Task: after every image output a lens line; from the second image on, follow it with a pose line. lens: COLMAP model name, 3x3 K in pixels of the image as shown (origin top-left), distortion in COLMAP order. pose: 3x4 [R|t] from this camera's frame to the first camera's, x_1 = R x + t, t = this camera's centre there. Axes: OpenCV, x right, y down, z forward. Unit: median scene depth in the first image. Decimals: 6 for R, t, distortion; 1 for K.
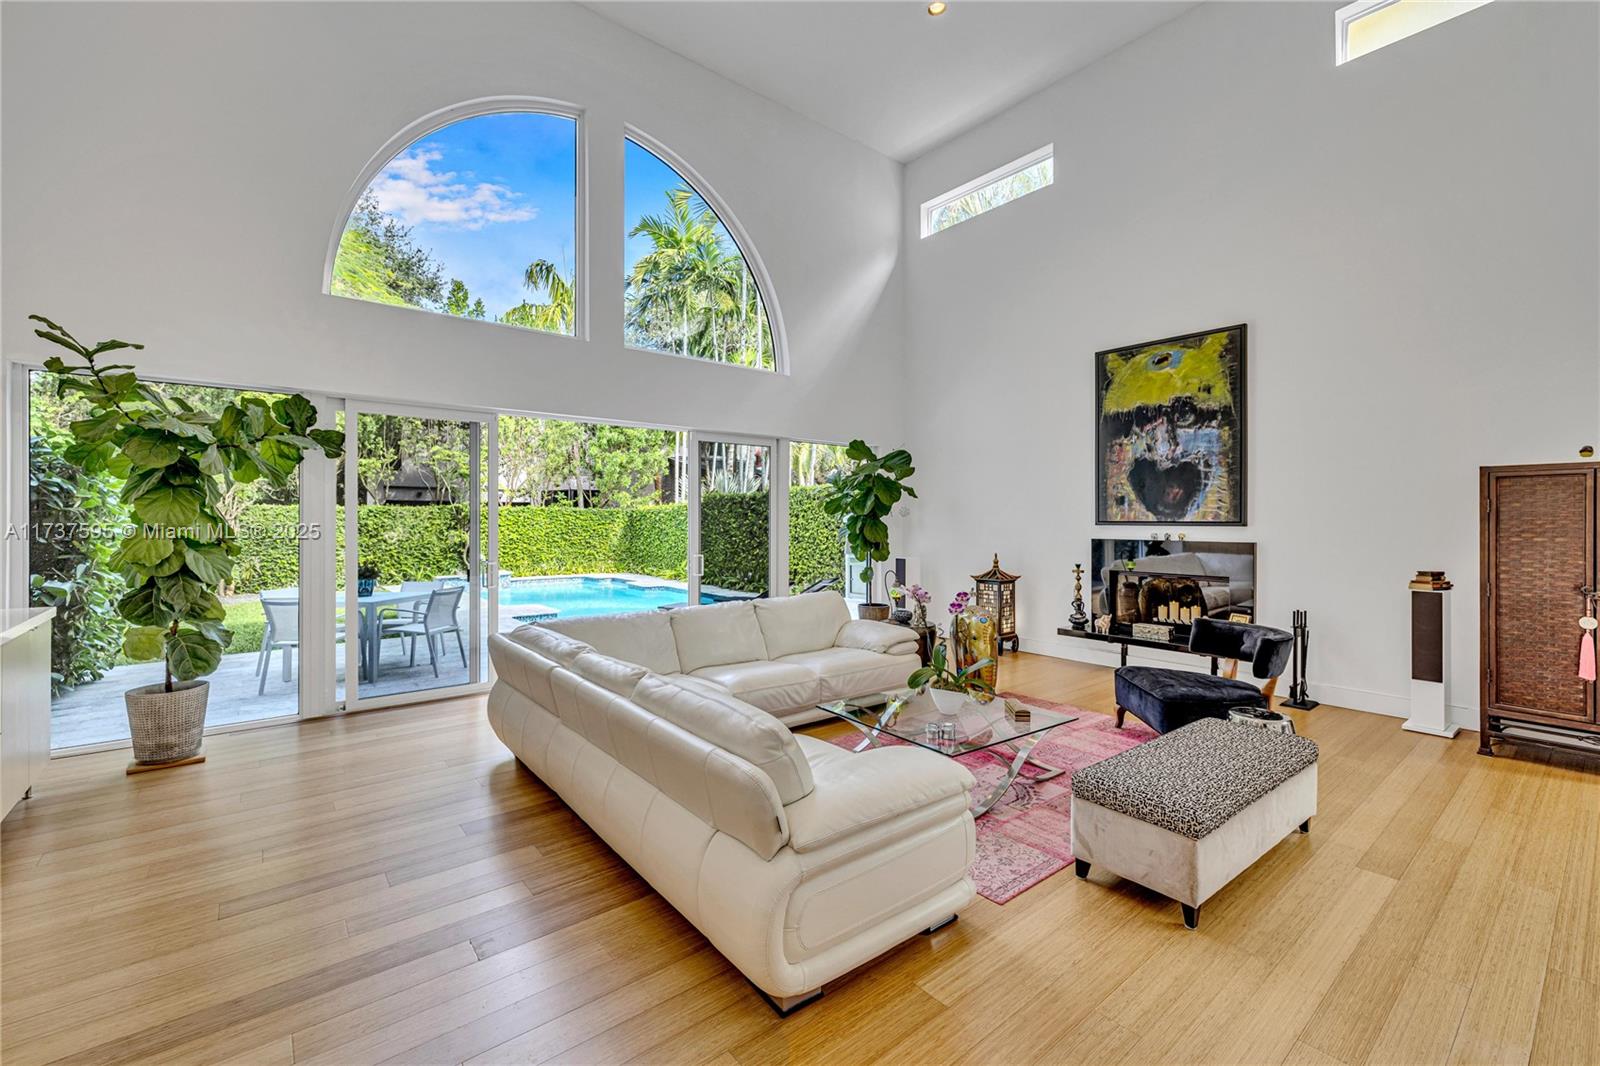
lens RADIAL K [[670.5, 0, 796.1], [0, 670.5, 521.4], [0, 0, 1]] dist [0.002059, -0.000159]
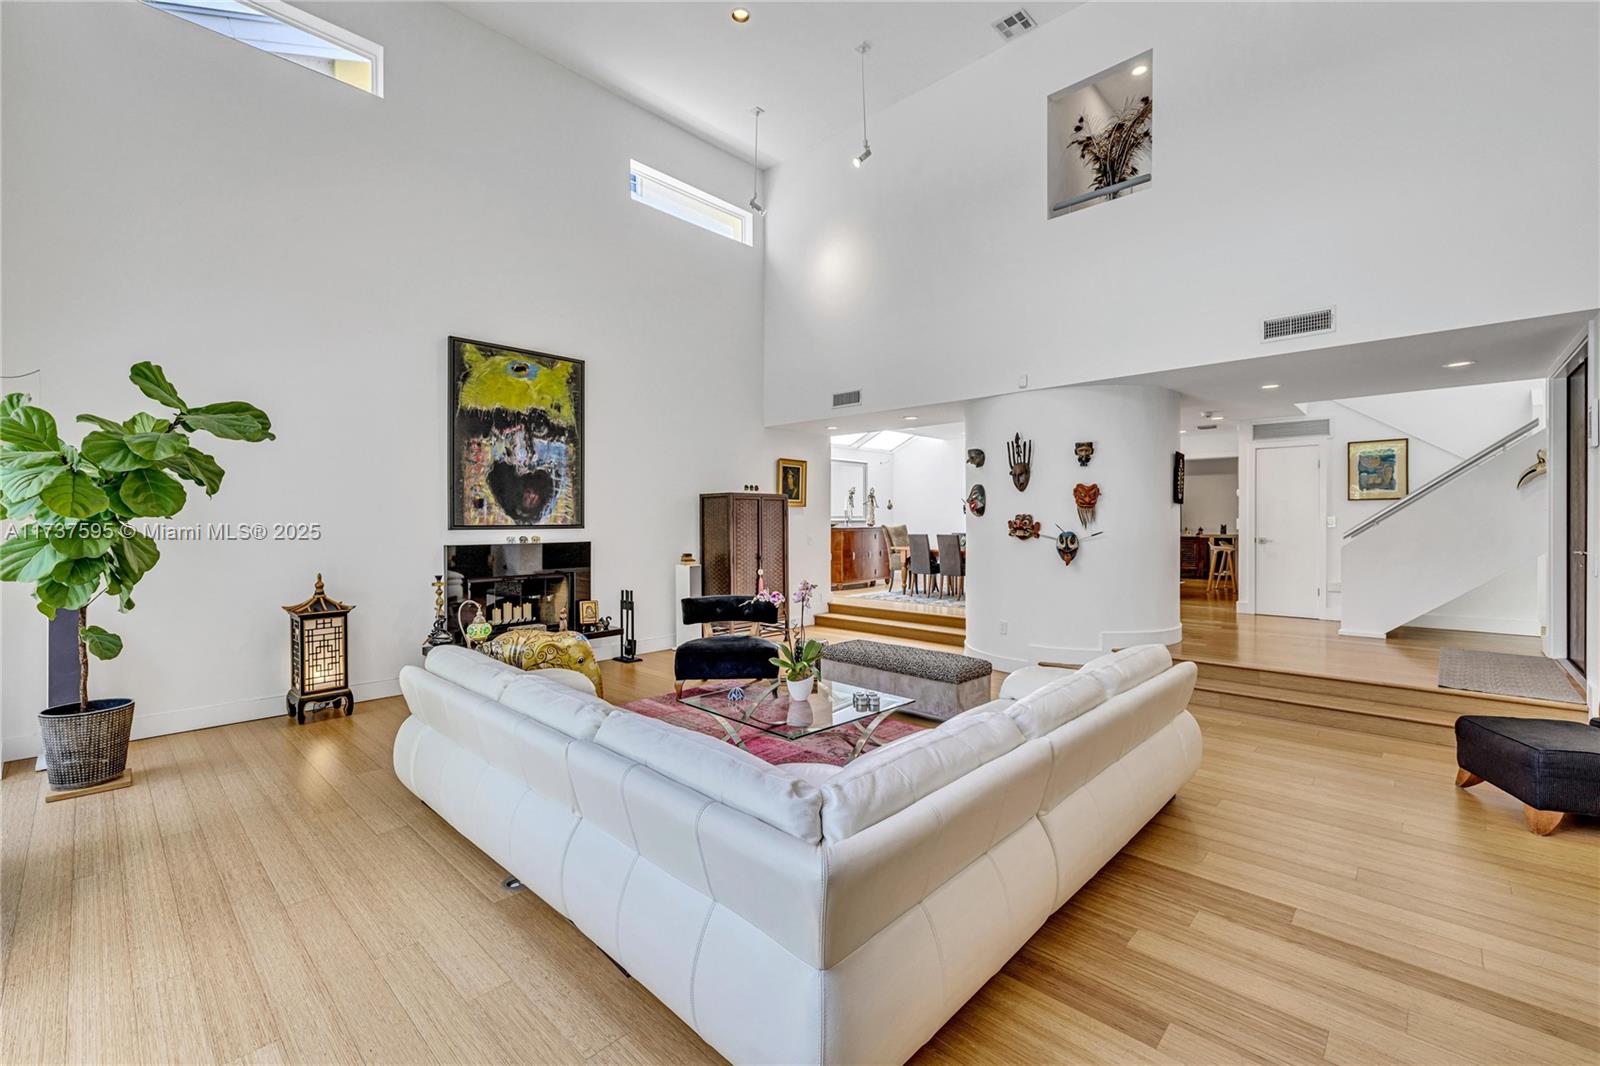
lens RADIAL K [[670.5, 0, 800.4], [0, 670.5, 523.4], [0, 0, 1]] dist [0.002059, -0.000159]
pose [[-0.131622, -0.004168, 0.991291, -0.532460], [0.009256, 0.999942, 0.005433, -0.004233], [-0.991257, 0.009891, -0.131576, 0.708100]]
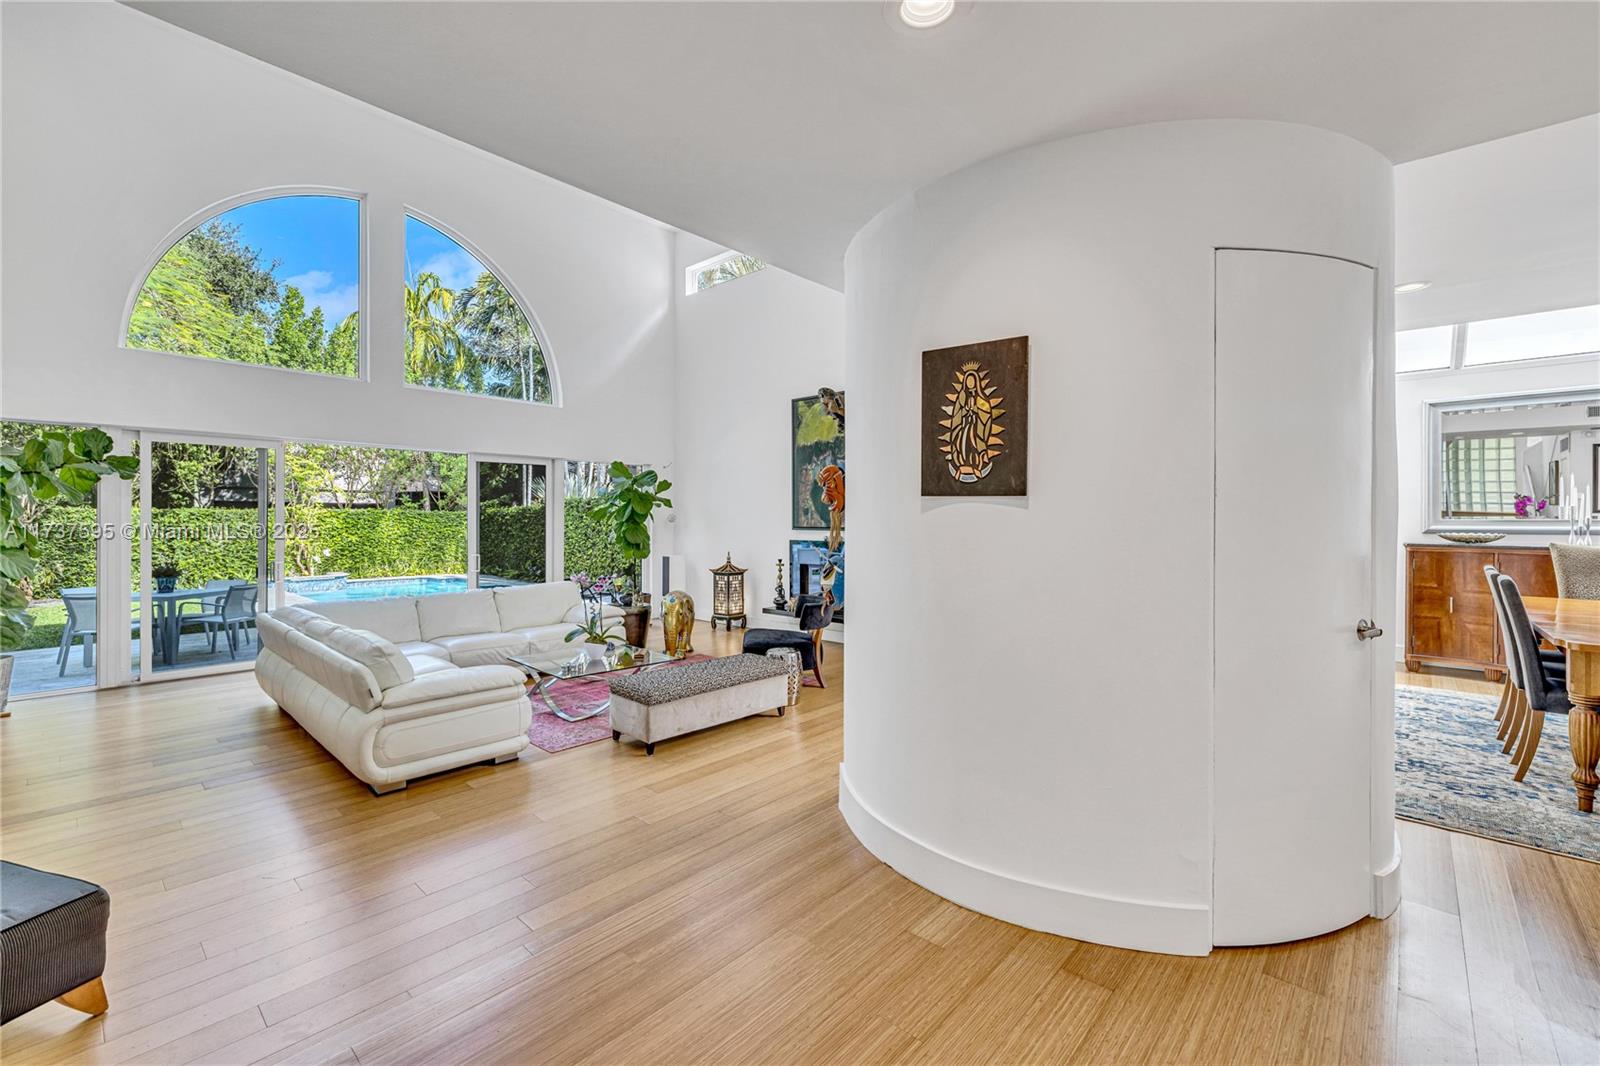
lens RADIAL K [[670.5, 0, 796.7], [0, 670.5, 521.8], [0, 0, 1]] dist [0.002059, -0.000159]
pose [[0.988143, -0.000069, 0.153535, 0.271150], [-0.000061, 1.000000, 0.000846, -0.011959], [-0.153535, -0.000846, 0.988143, -0.332303]]
